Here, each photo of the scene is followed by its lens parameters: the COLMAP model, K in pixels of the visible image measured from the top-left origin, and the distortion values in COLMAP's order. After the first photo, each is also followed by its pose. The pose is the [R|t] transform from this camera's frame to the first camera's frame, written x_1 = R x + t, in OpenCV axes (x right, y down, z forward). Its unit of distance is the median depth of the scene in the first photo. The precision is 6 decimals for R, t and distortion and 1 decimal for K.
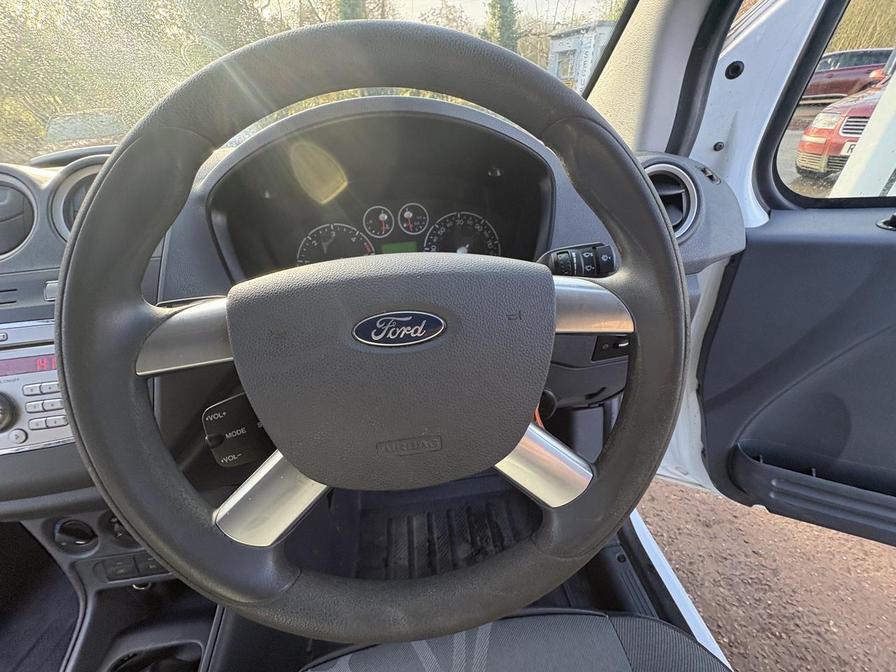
lens RADIAL K [[360.0, 0, 447.3], [0, 360.0, 332.0], [0, 0, 1]] dist [-0.001646, -0.000354]
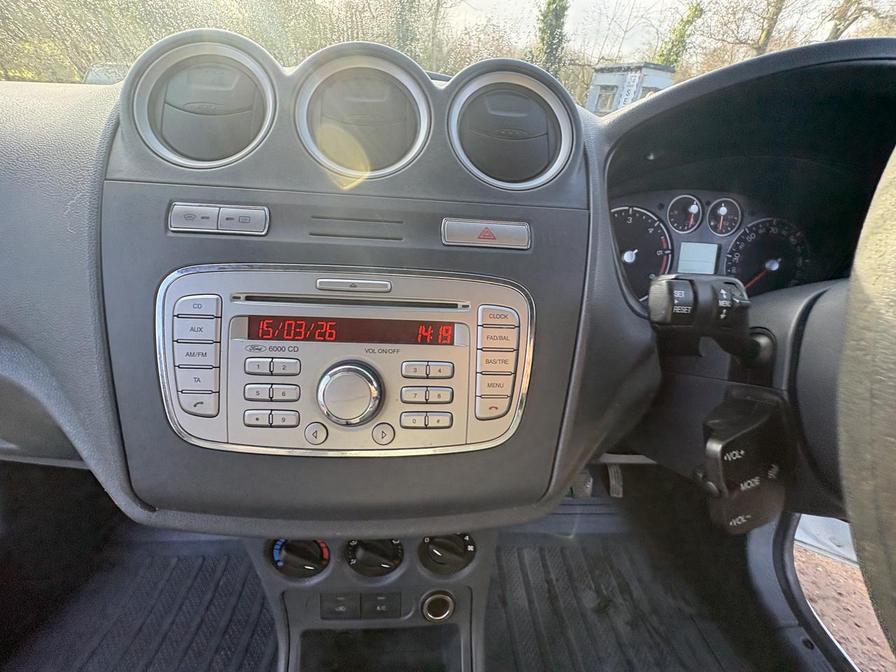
lens RADIAL K [[358.1, 0, 448.6], [0, 358.1, 333.2], [0, 0, 1]] dist [0.002126, -0.000036]
pose [[0.988173, 0.152505, 0.016026, -0.402529], [-0.152143, 0.988118, -0.021802, 0.035687], [-0.019161, 0.019106, 0.999634, 0.115539]]
